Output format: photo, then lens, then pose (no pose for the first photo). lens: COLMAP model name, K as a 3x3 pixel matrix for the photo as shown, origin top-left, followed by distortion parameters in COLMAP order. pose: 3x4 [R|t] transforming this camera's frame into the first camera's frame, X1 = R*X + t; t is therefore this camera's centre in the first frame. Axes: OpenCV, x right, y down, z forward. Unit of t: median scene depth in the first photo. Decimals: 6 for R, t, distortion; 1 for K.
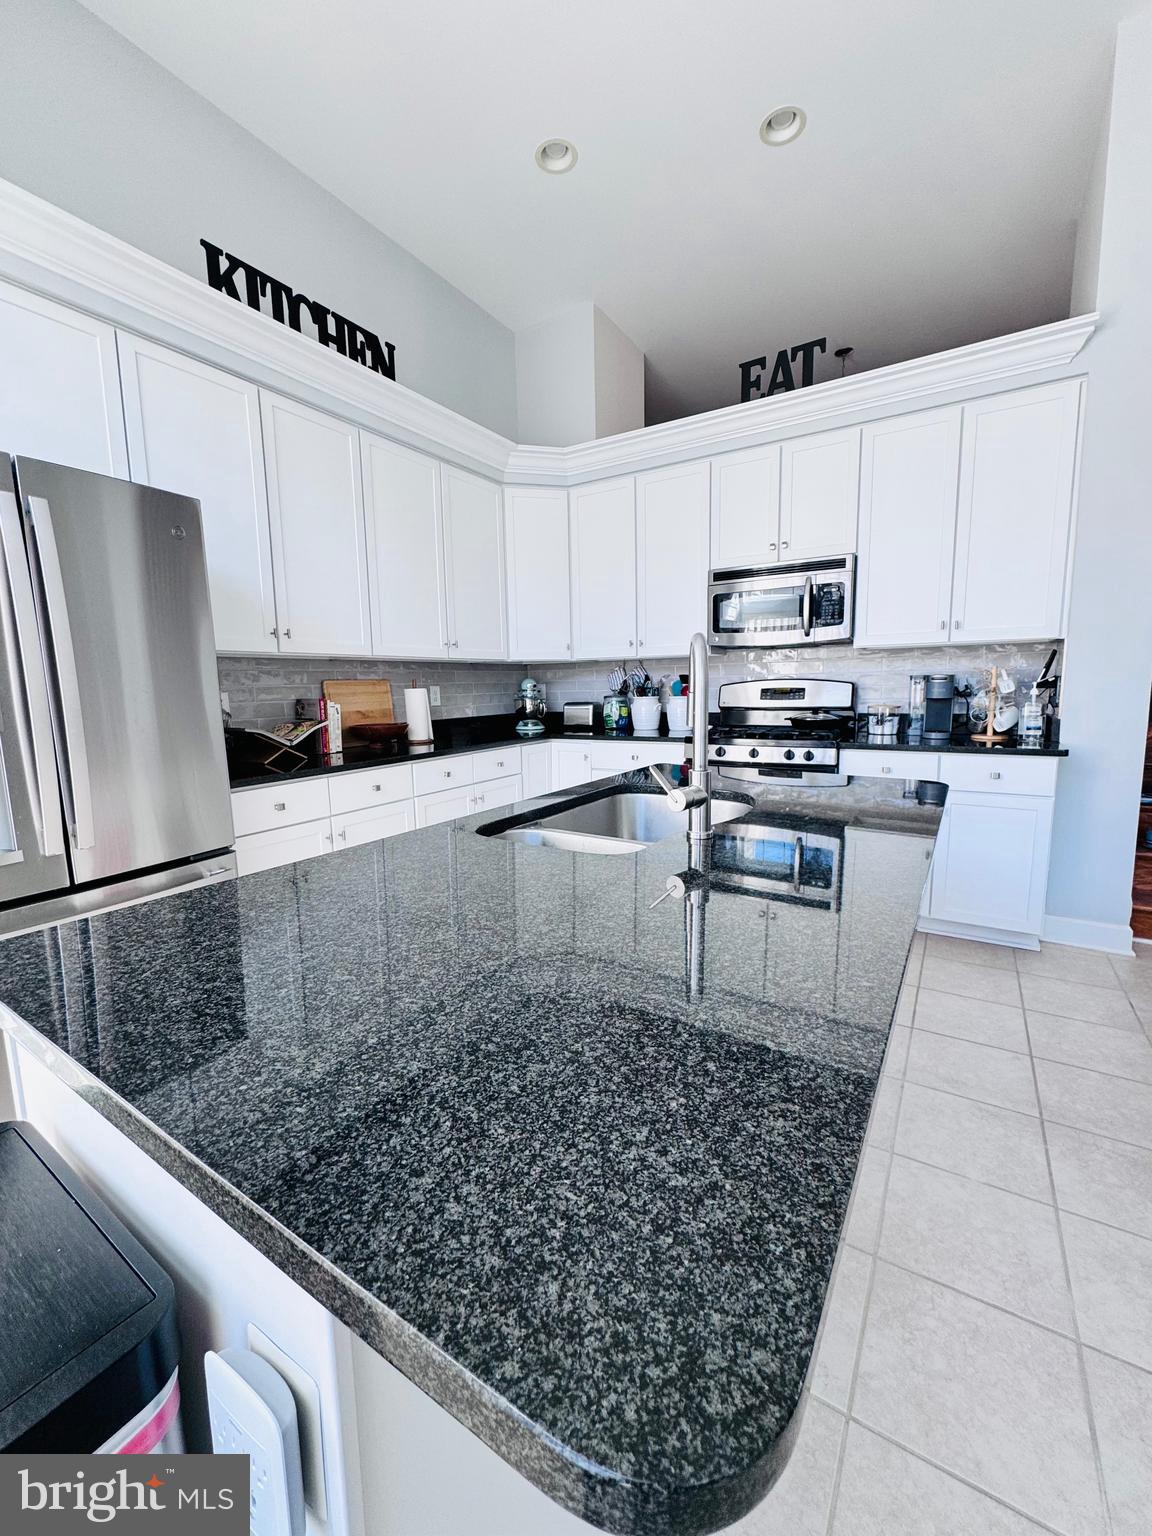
lens RADIAL K [[614.9, 0, 574.8], [0, 614.9, 770.1], [0, 0, 1]] dist [-0.002674, 0.000032]
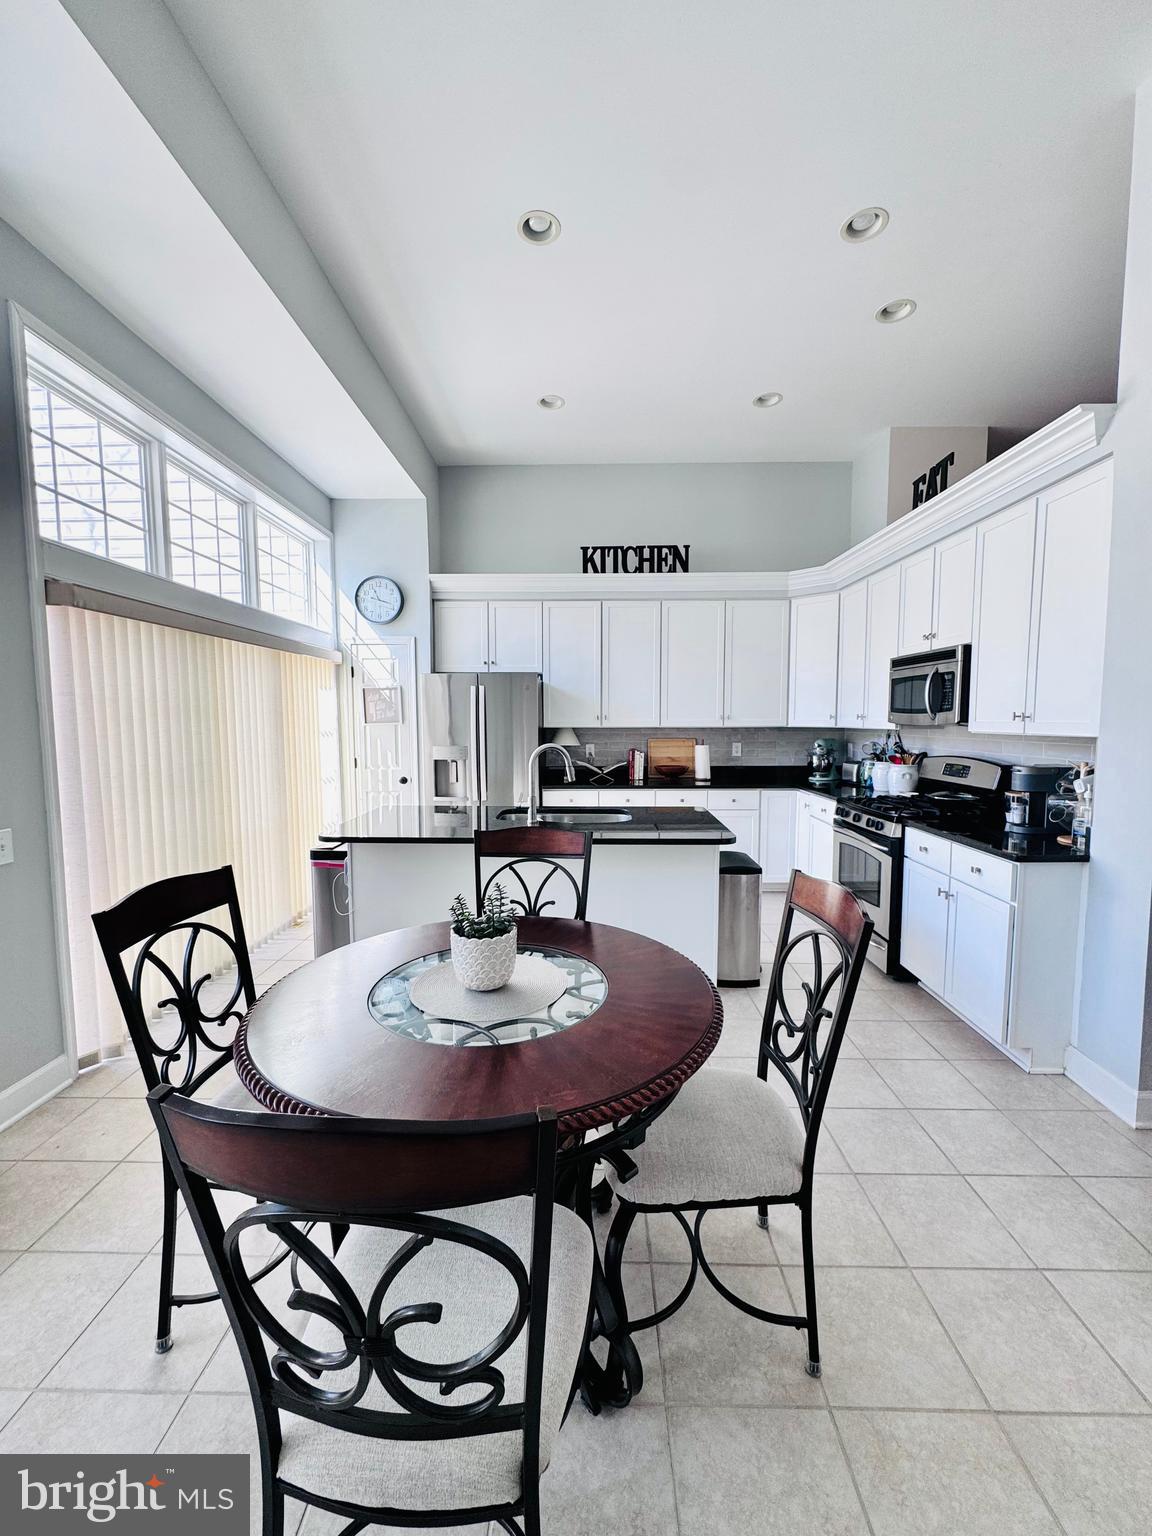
lens RADIAL K [[614.9, 0, 576.6], [0, 614.9, 770.0], [0, 0, 1]] dist [-0.002674, 0.000032]
pose [[0.517022, 0.091173, -0.851103, 0.958178], [-0.126017, 0.991584, 0.029670, -0.081080], [0.846645, 0.091913, 0.524160, -0.084824]]
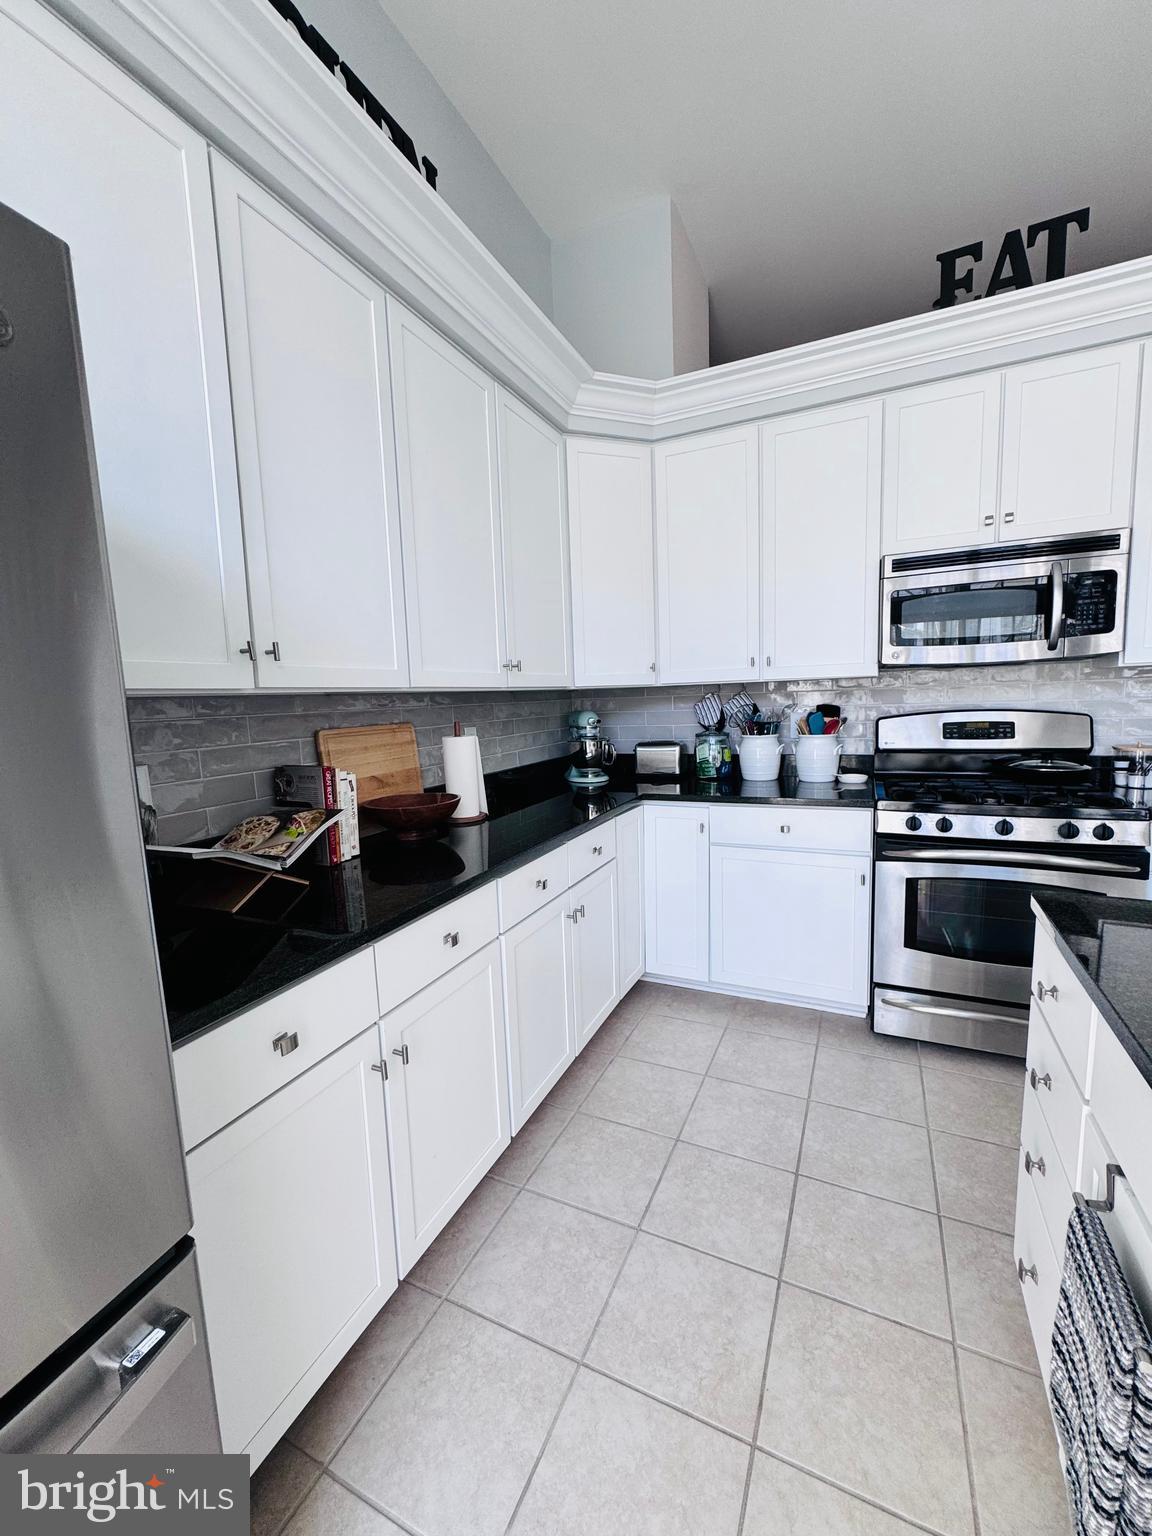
lens RADIAL K [[614.9, 0, 573.0], [0, 614.9, 768.3], [0, 0, 1]] dist [-0.002674, 0.000032]
pose [[0.993708, -0.028738, 0.108252, -0.222991], [0.031643, 0.999181, -0.025213, -0.083701], [-0.107439, 0.028480, 0.993804, 0.375947]]
